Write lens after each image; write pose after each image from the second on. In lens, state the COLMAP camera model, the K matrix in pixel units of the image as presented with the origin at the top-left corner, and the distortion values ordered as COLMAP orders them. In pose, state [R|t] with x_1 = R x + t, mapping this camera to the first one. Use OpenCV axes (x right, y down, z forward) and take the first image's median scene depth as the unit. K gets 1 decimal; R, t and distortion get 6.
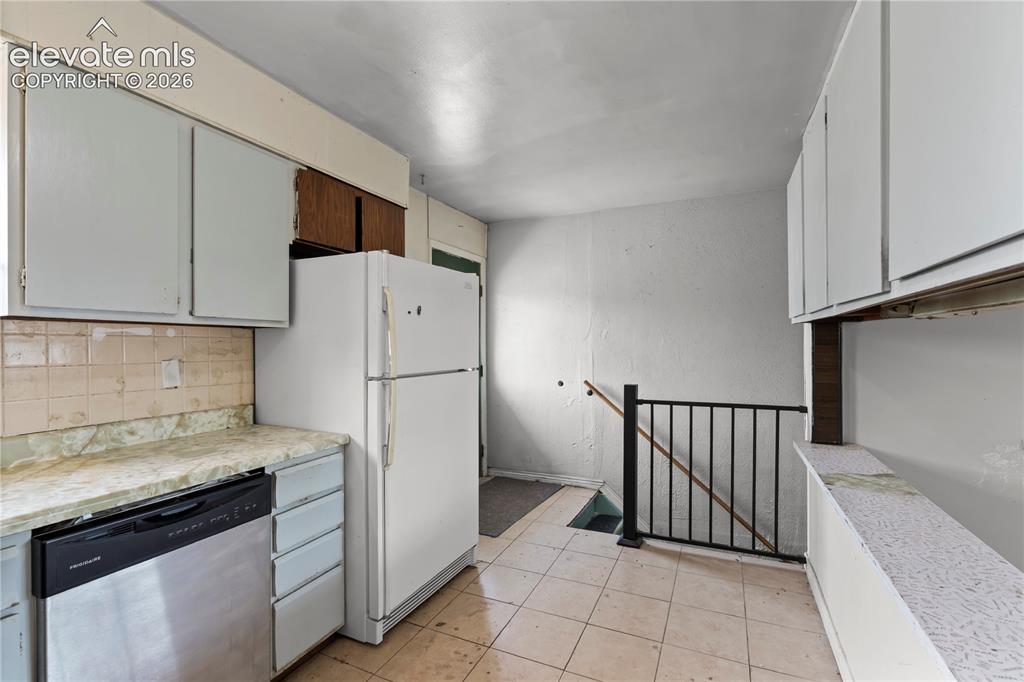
lens RADIAL K [[471.2, 0, 512.7], [0, 471.2, 343.9], [0, 0, 1]] dist [-0.004534, 0.000756]
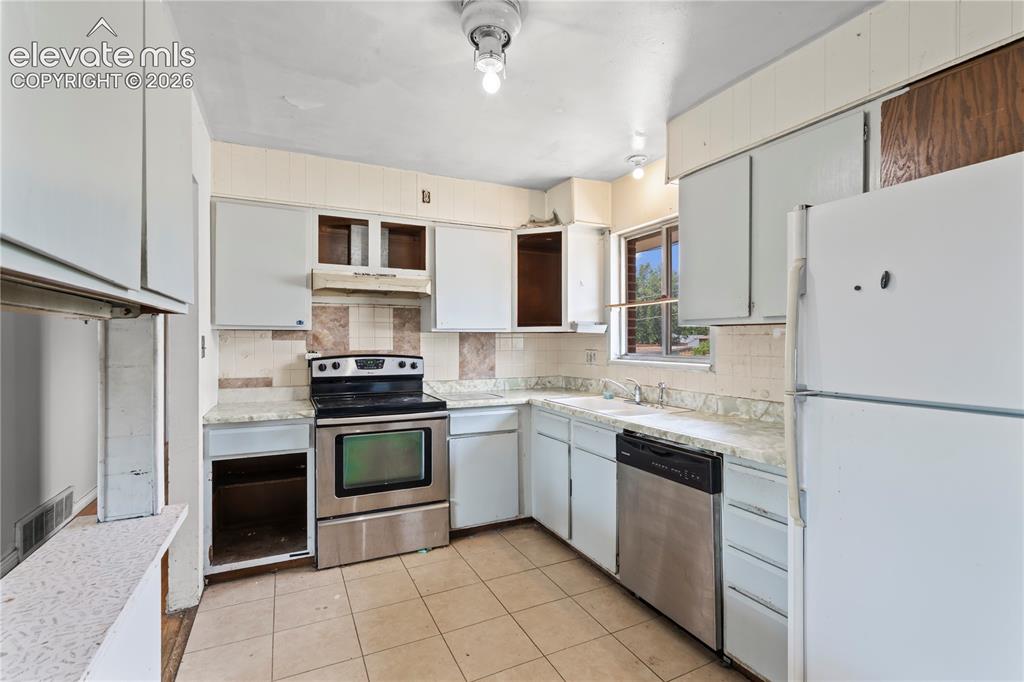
lens RADIAL K [[471.2, 0, 512.4], [0, 471.2, 342.4], [0, 0, 1]] dist [-0.004534, 0.000756]
pose [[-0.637099, 0.007493, -0.770746, 0.610681], [0.003616, 0.999971, 0.006732, -0.007066], [0.770774, 0.001502, -0.637107, 1.289165]]
